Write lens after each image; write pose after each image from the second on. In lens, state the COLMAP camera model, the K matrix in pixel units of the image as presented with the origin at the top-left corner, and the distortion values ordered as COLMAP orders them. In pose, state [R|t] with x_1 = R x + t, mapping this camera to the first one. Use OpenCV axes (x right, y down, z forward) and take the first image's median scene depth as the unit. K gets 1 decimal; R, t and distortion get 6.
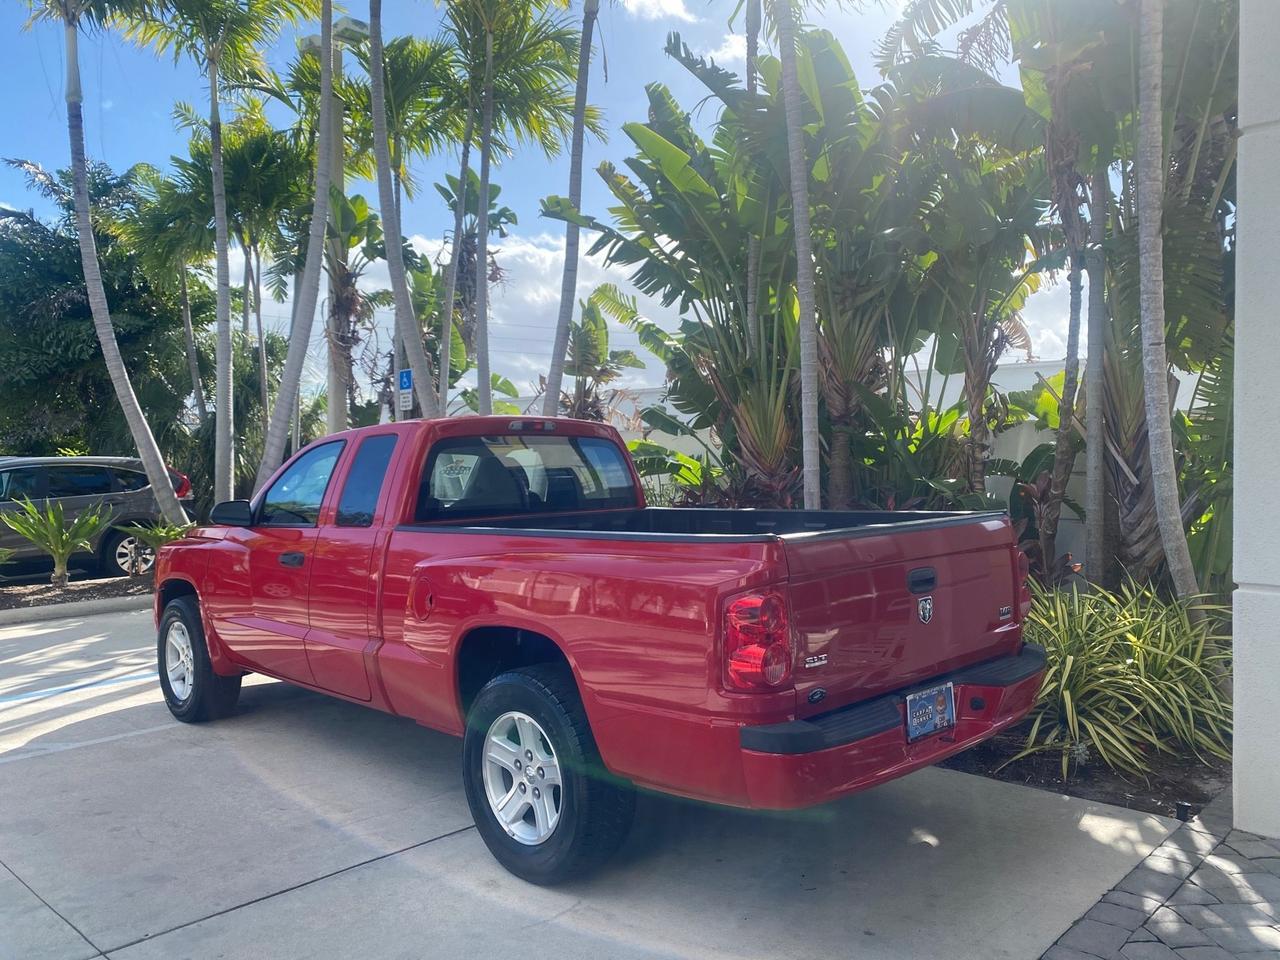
lens RADIAL K [[983.1, 0, 643.0], [0, 983.1, 476.4], [0, 0, 1]] dist [0.010129, -0.001721]
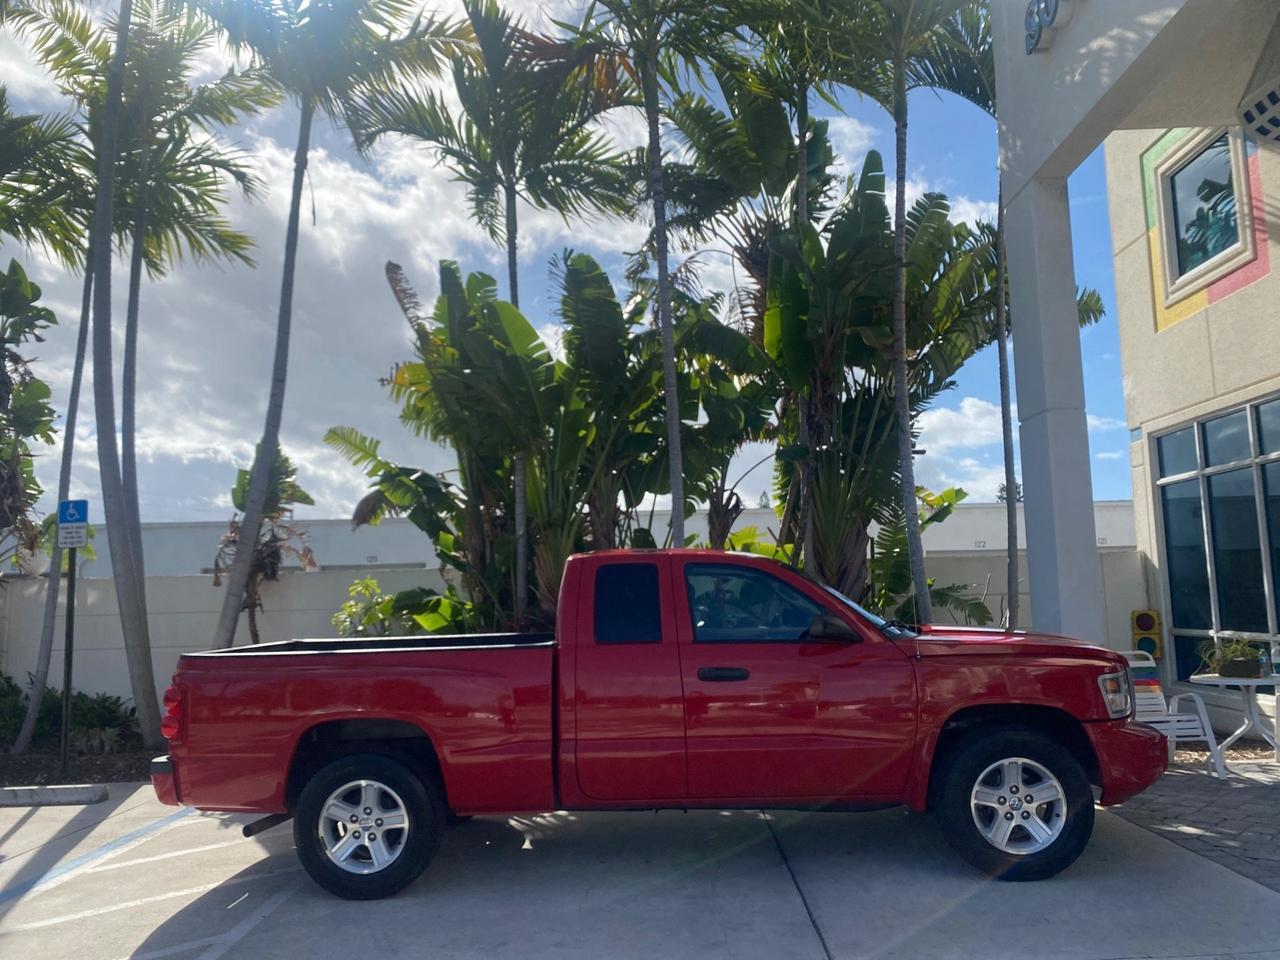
lens RADIAL K [[985.1, 0, 644.4], [0, 985.1, 479.6], [0, 0, 1]] dist [0.008088, -0.001550]
pose [[0.736853, 0.061083, 0.673288, -0.581998], [0.037438, 0.990695, -0.130852, 0.004987], [-0.675016, 0.121626, 0.727709, 0.060309]]
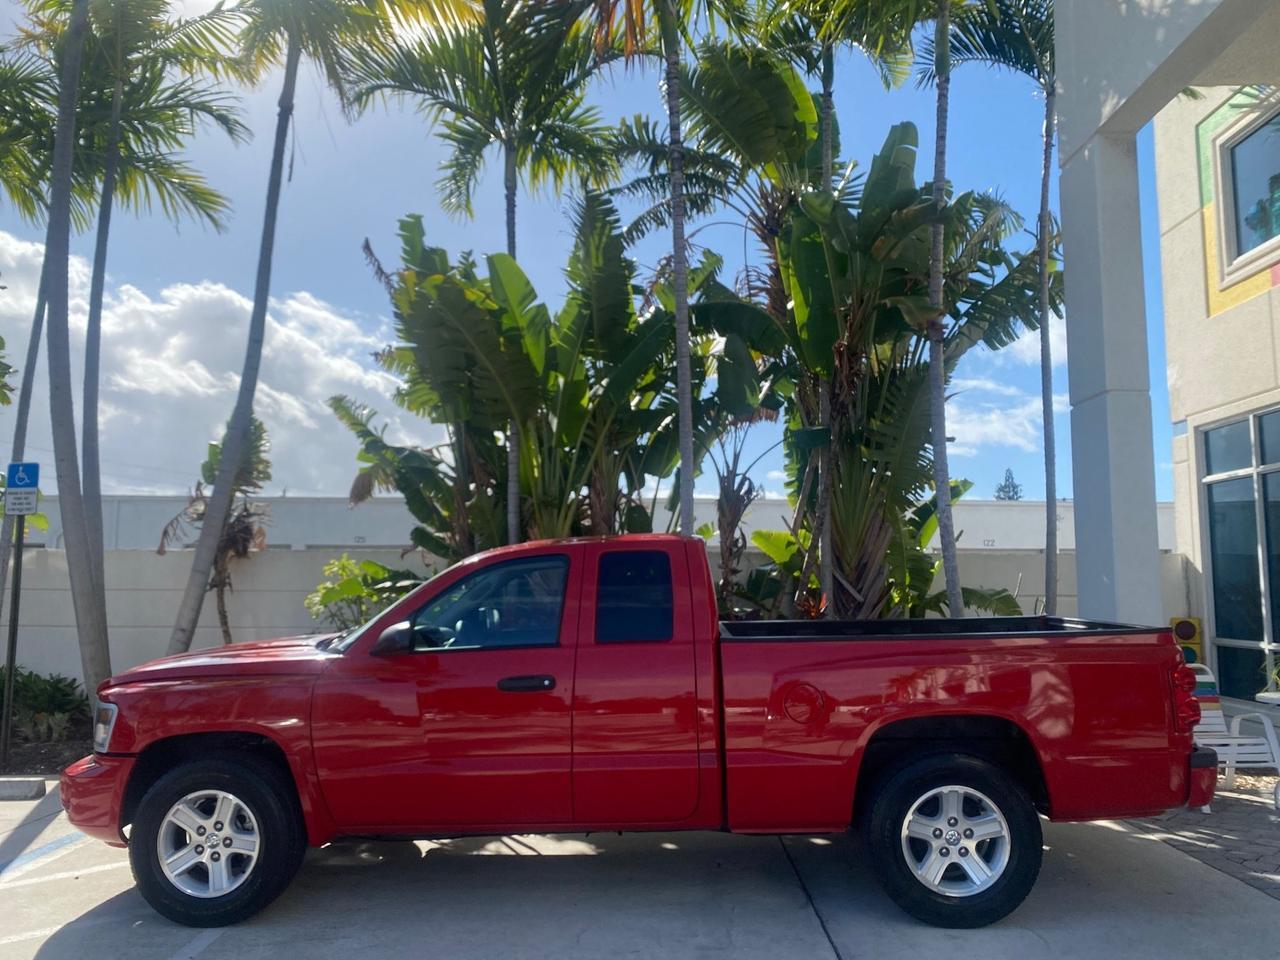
lens RADIAL K [[987.1, 0, 640.9], [0, 987.1, 477.7], [0, 0, 1]] dist [0.003682, 0.000086]
pose [[0.733981, 0.077316, 0.674754, -0.524957], [0.008202, 0.992418, -0.122637, 0.002949], [-0.679120, 0.095547, 0.727782, 0.138007]]
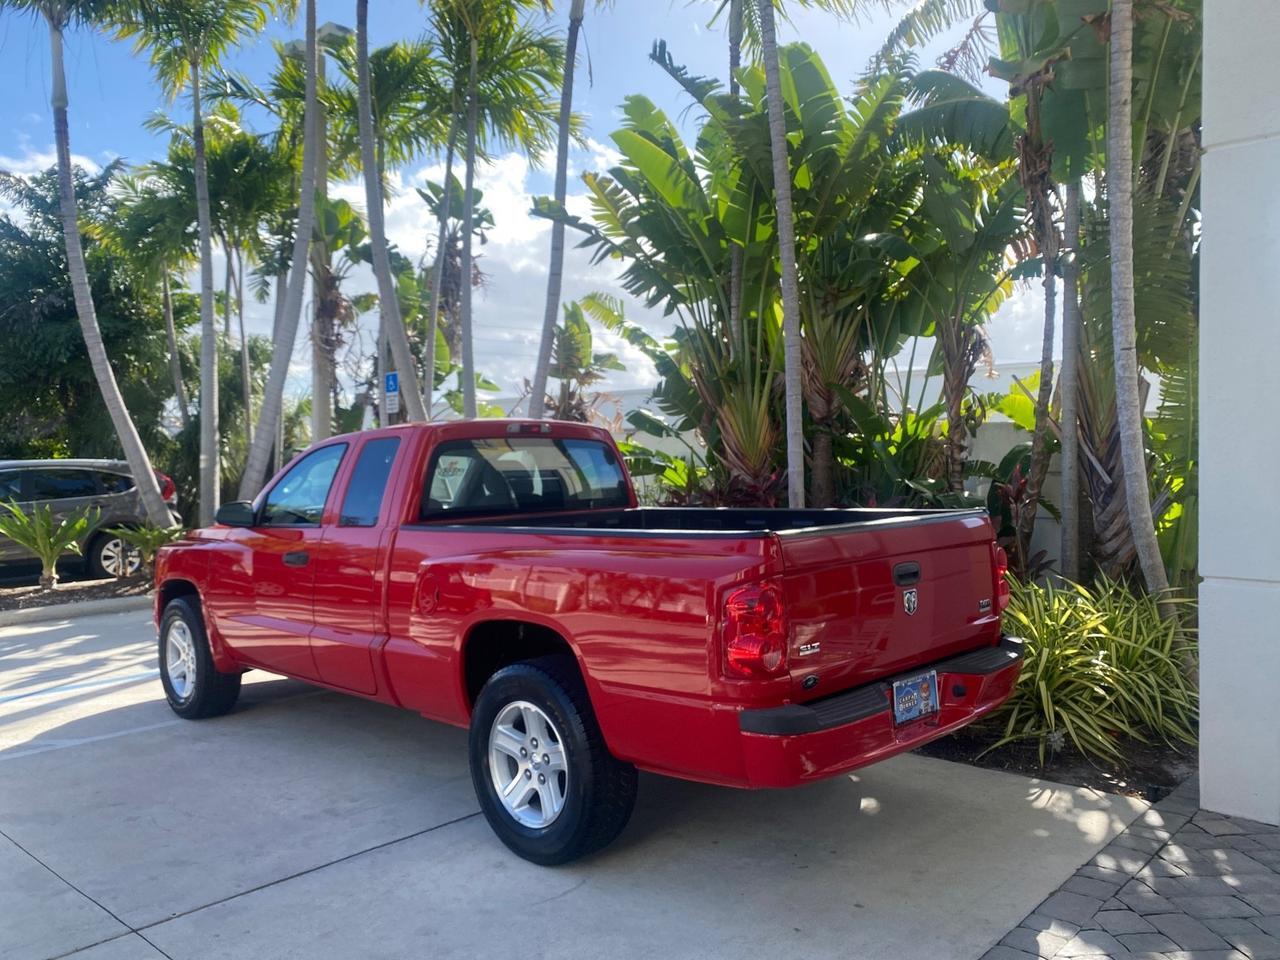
lens RADIAL K [[988.2, 0, 635.1], [0, 988.2, 476.8], [0, 0, 1]] dist [0.005408, -0.000106]
pose [[0.999873, -0.002915, 0.015647, -0.010095], [0.002936, 0.999995, -0.001320, 0.000582], [-0.015643, 0.001366, 0.999877, -0.023412]]
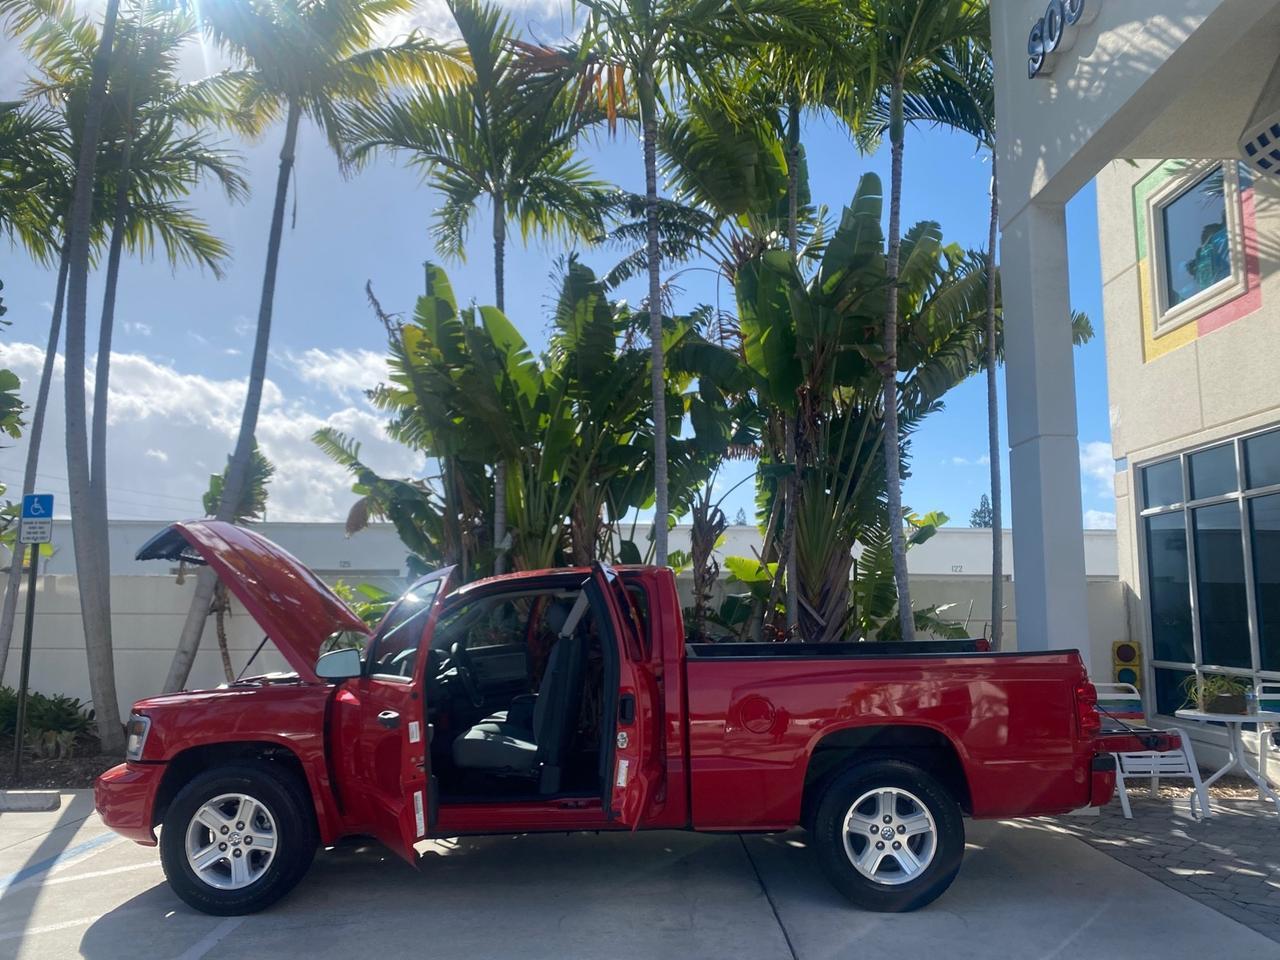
lens RADIAL K [[983.1, 0, 643.0], [0, 983.1, 476.4], [0, 0, 1]] dist [0.010129, -0.001721]
pose [[0.719064, 0.097424, 0.688081, -0.574184], [0.006974, 0.989063, -0.147327, 0.002260], [-0.694909, 0.110736, 0.710520, 0.080365]]
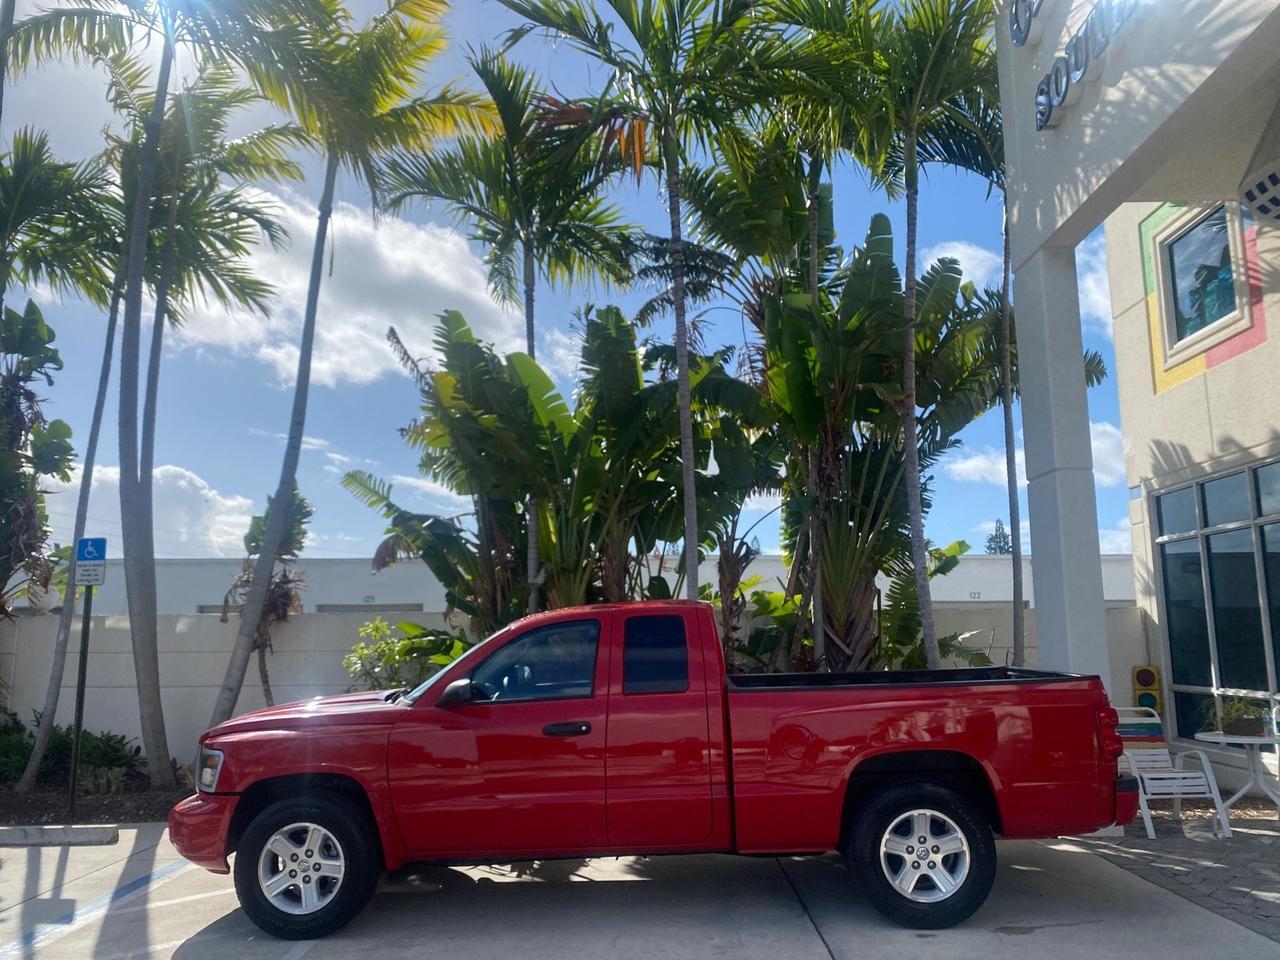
lens RADIAL K [[983.4, 0, 650.2], [0, 983.4, 478.9], [0, 0, 1]] dist [0.003840, 0.008250]
pose [[0.724927, 0.105735, 0.680662, -0.613980], [0.020162, 0.984468, -0.174401, 0.000140], [-0.688531, 0.140152, 0.711536, 0.064984]]
